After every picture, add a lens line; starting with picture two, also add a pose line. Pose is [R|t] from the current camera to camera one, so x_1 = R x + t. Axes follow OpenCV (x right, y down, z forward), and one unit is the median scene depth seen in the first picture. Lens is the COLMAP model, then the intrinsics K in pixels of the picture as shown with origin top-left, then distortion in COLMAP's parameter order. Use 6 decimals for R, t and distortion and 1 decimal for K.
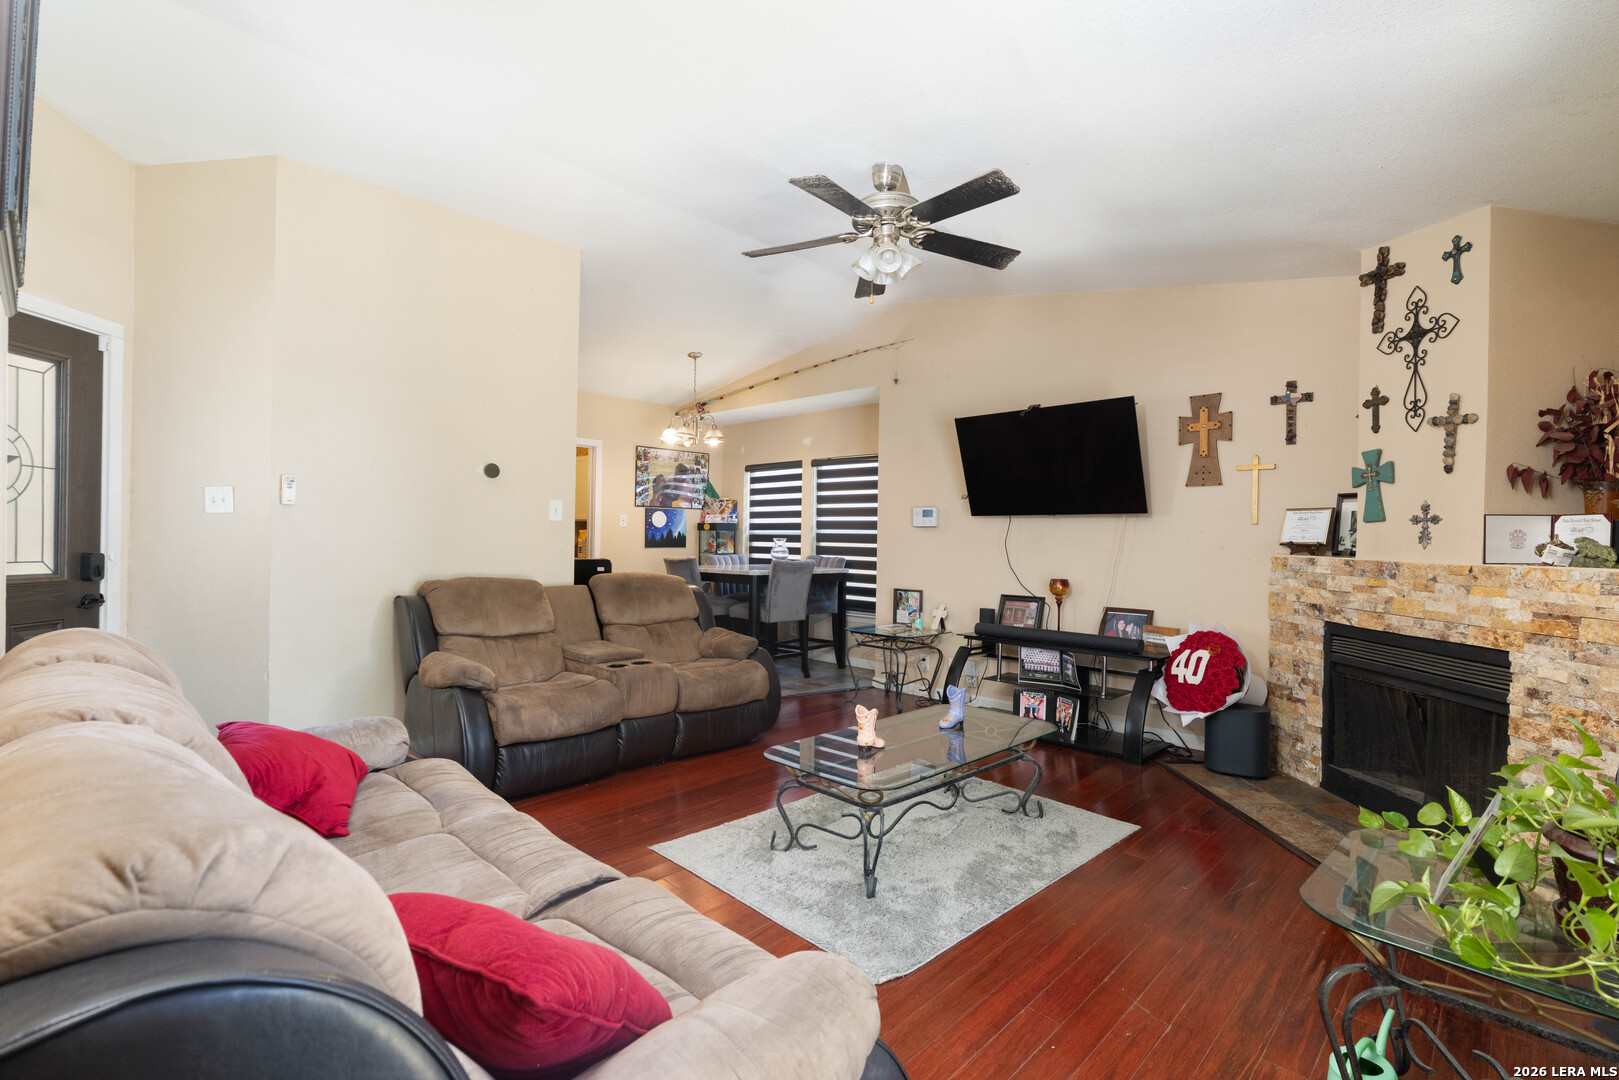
lens RADIAL K [[736.9, 0, 819.3], [0, 736.9, 544.8], [0, 0, 1]] dist [-0.004822, 0.001251]
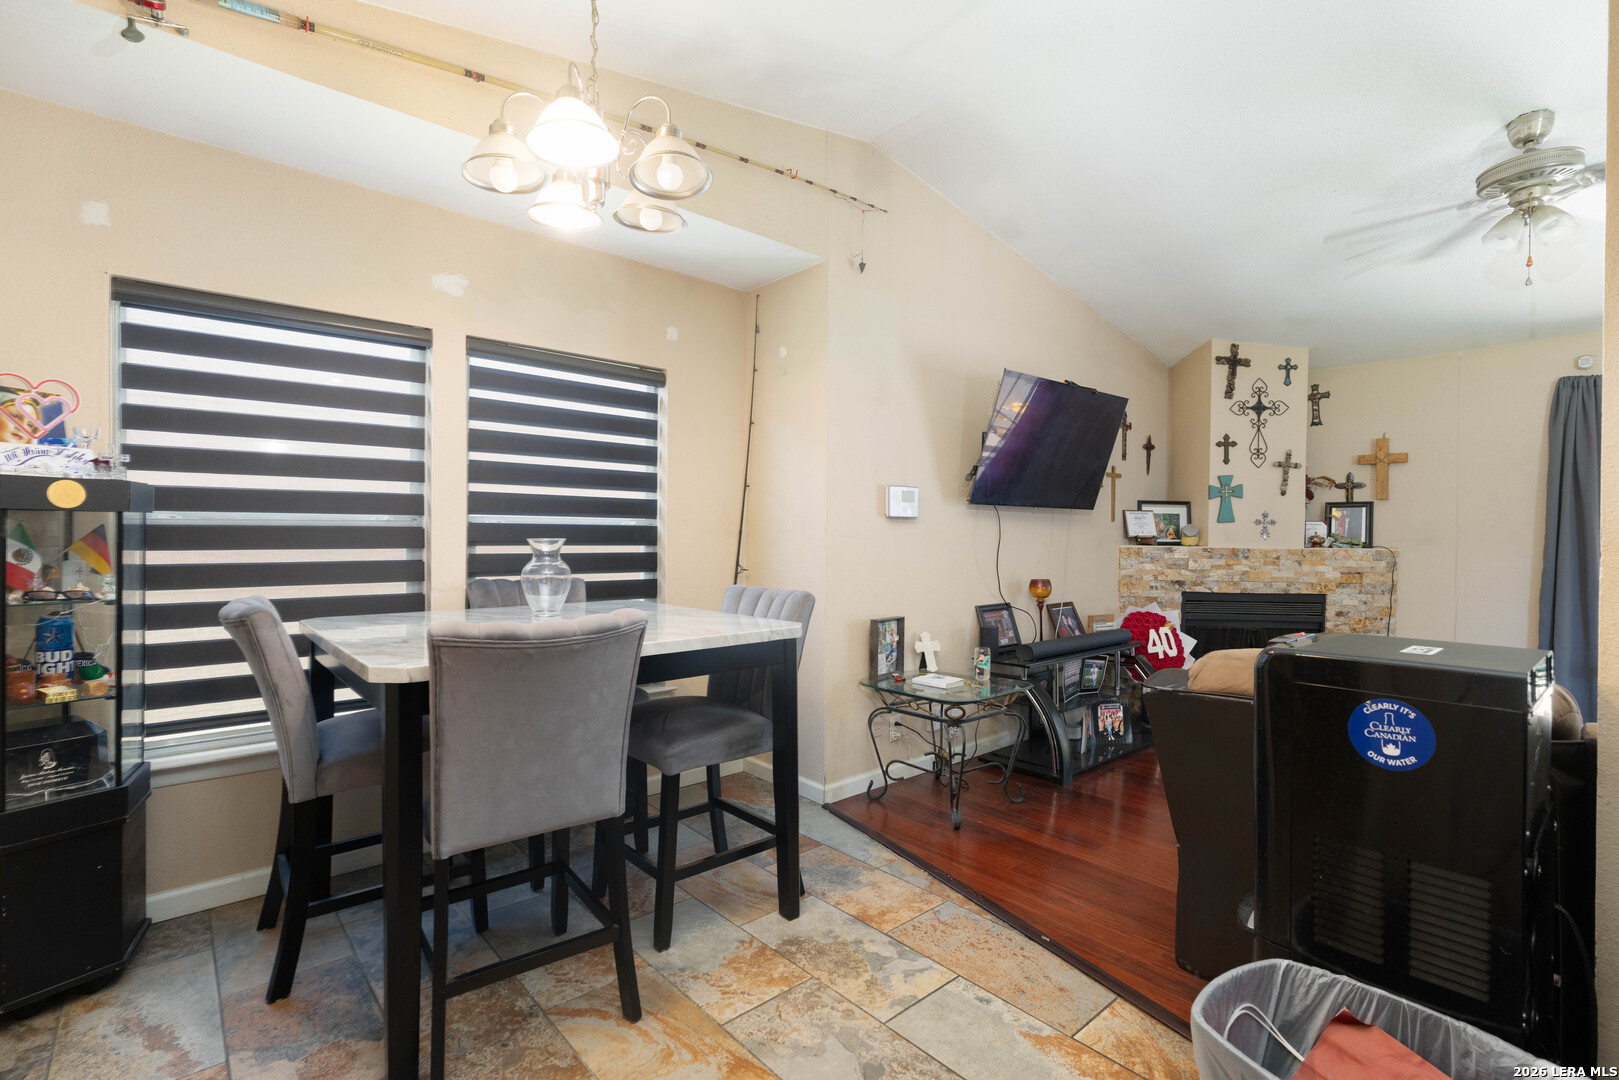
lens RADIAL K [[736.9, 0, 801.9], [0, 736.9, 541.7], [0, 0, 1]] dist [-0.004822, 0.001251]
pose [[0.098115, -0.023402, 0.994900, -0.860938], [0.004624, 0.999723, 0.023060, -0.031022], [-0.995164, 0.002338, 0.098196, 1.747454]]
